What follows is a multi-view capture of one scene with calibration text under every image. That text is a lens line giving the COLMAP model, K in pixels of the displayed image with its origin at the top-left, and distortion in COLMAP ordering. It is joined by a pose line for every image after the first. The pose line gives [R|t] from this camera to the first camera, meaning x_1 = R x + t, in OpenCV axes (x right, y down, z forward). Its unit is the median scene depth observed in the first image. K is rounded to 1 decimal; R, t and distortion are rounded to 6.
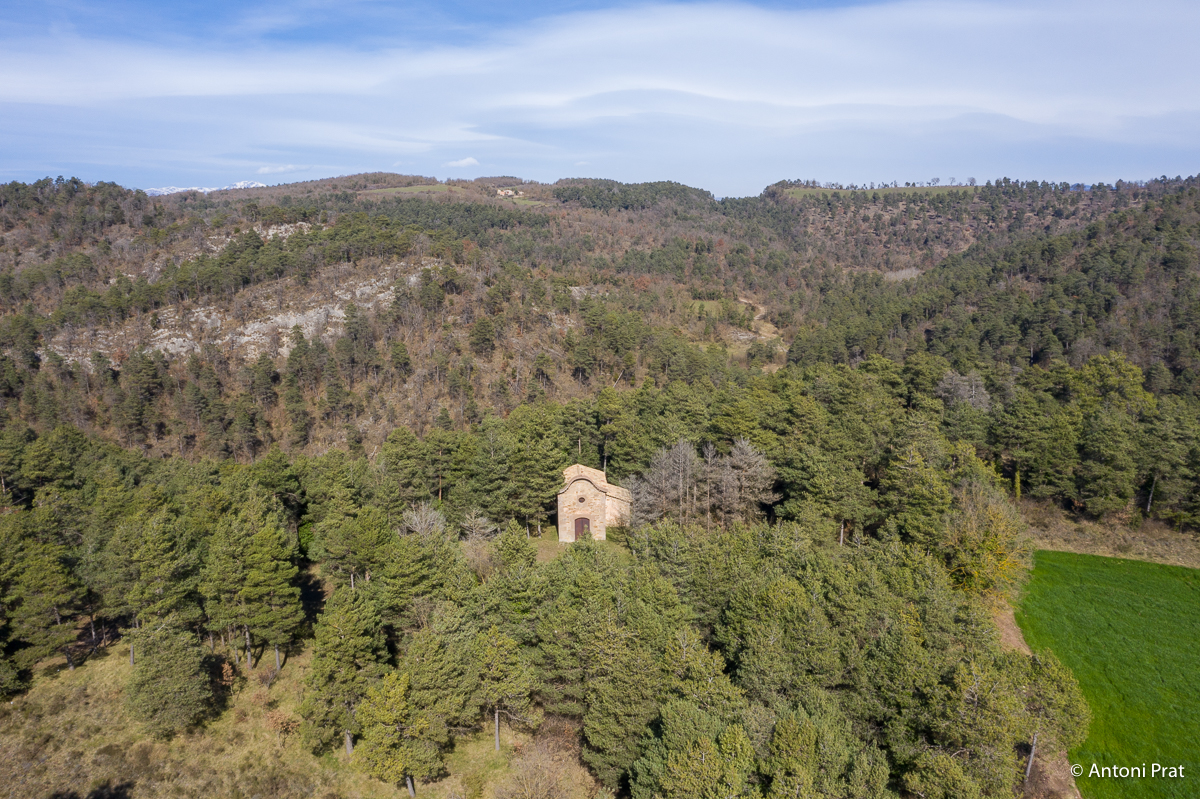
lens RADIAL K [[933.4, 0, 599.2], [0, 933.4, 399.3], [0, 0, 1]] dist [-0.024292, 0.010184]
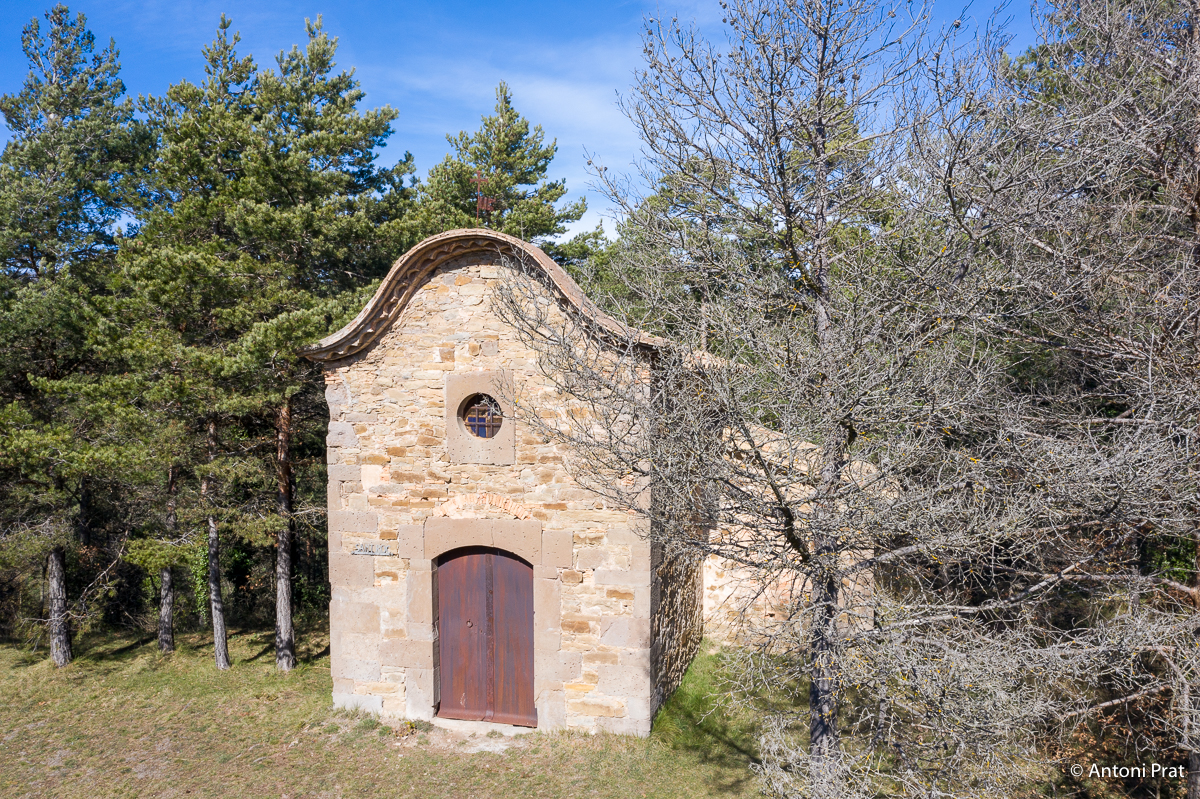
lens RADIAL K [[933.4, 0, 591.2], [0, 933.4, 399.6], [0, 0, 1]] dist [-0.024292, 0.010184]
pose [[0.942137, 0.011791, -0.335021, 0.014283], [-0.060561, 0.988924, -0.135503, 0.041529], [0.329712, 0.147952, 0.932416, 0.294857]]
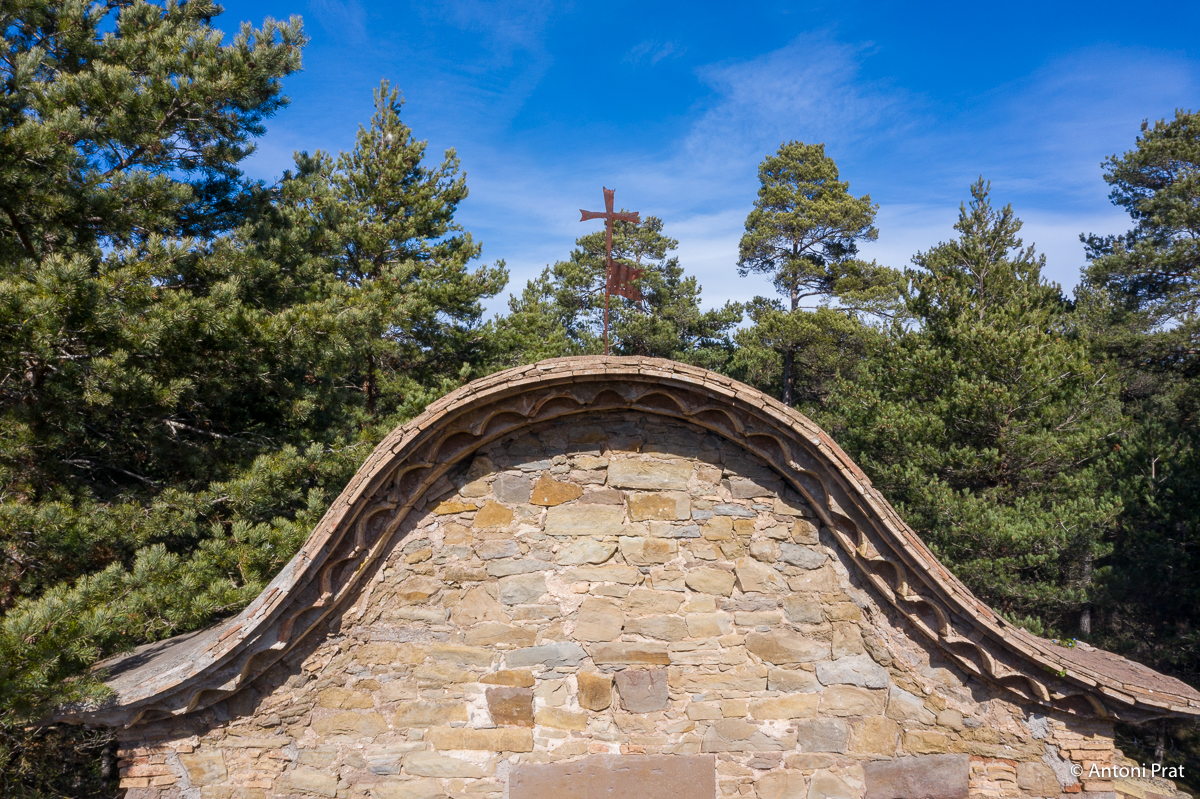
lens RADIAL K [[933.4, 0, 598.1], [0, 933.4, 407.0], [0, 0, 1]] dist [-0.024292, 0.010184]
pose [[0.995961, 0.002697, -0.089747, -0.005111], [-0.020995, 0.978835, -0.203572, 0.031647], [0.087298, 0.204634, 0.974938, 0.318768]]
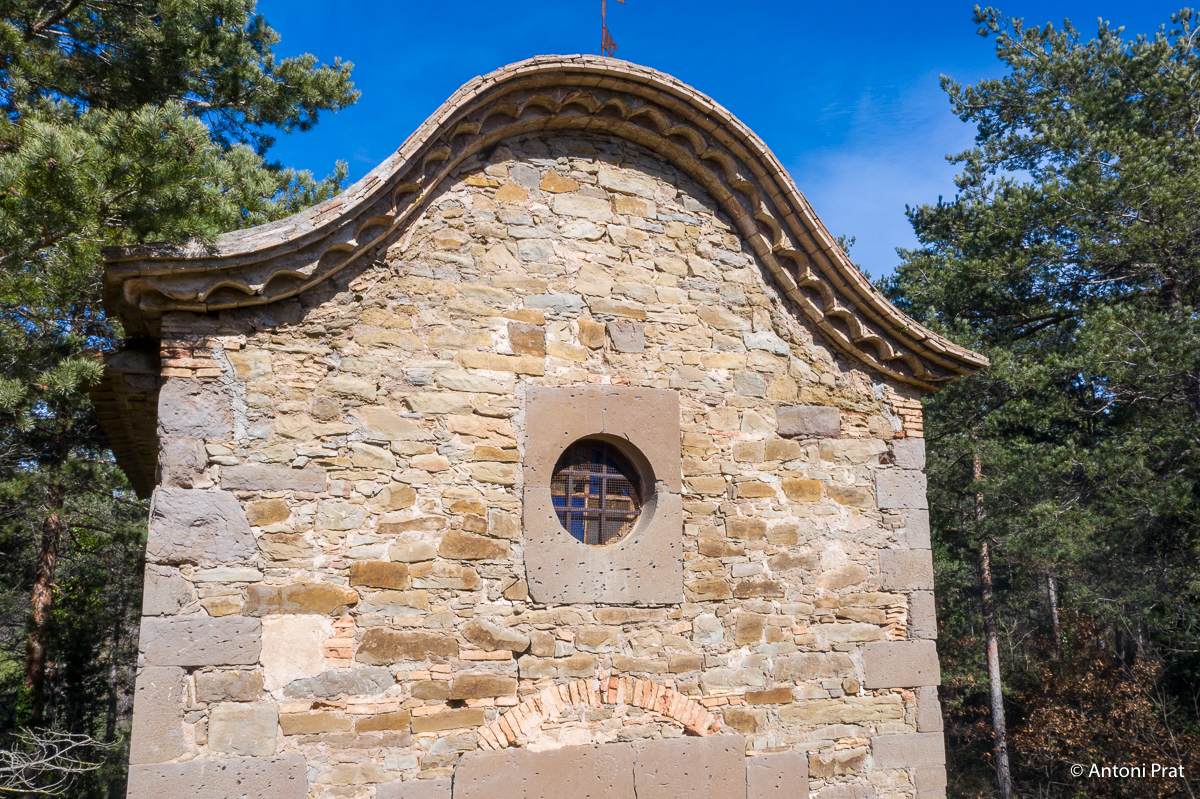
lens RADIAL K [[933.4, 0, 595.0], [0, 933.4, 402.5], [0, 0, 1]] dist [-0.024292, 0.010184]
pose [[0.944394, 0.076222, 0.319860, -0.012828], [0.044556, 0.934125, -0.354153, 0.041644], [-0.325784, 0.348712, 0.878786, 0.318382]]
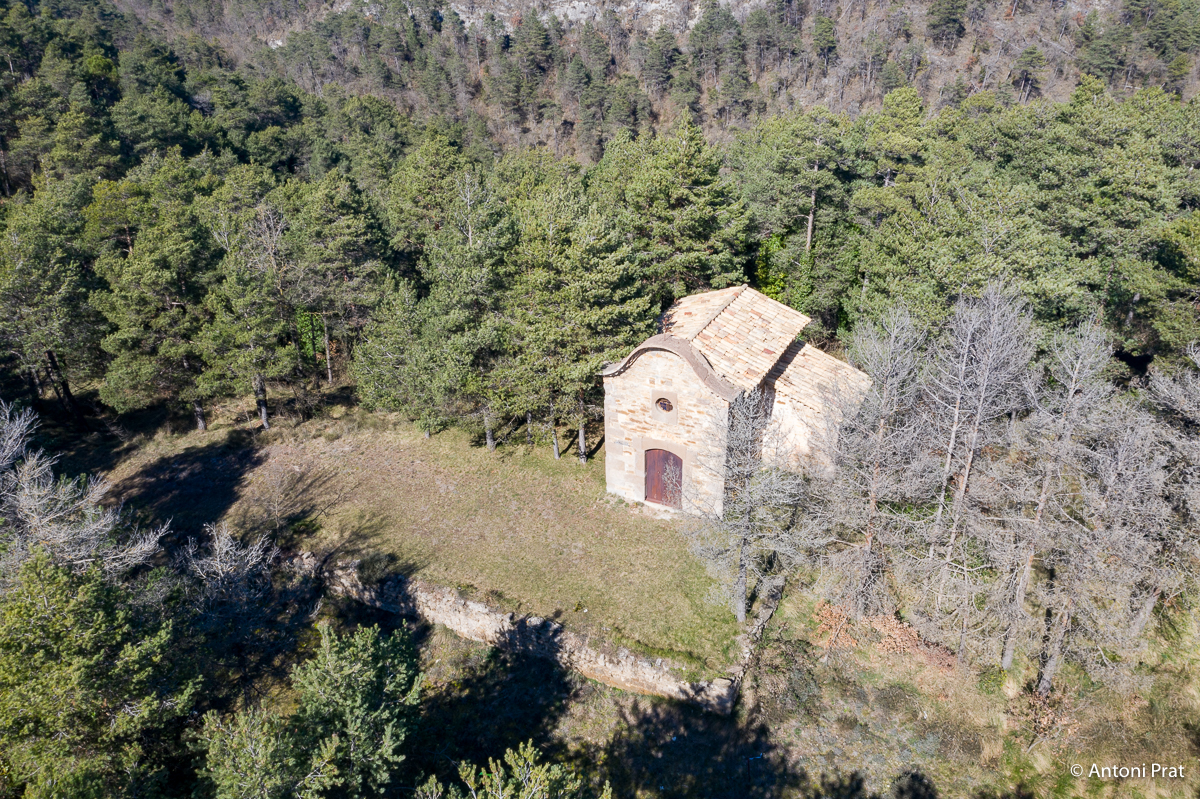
lens RADIAL K [[933.4, 0, 604.2], [0, 933.4, 401.8], [0, 0, 1]] dist [-0.024292, 0.010184]
pose [[0.857350, 0.233428, -0.458761, 0.041497], [-0.080739, 0.941214, 0.328022, -0.002341], [0.508362, -0.244189, 0.825797, 0.234309]]
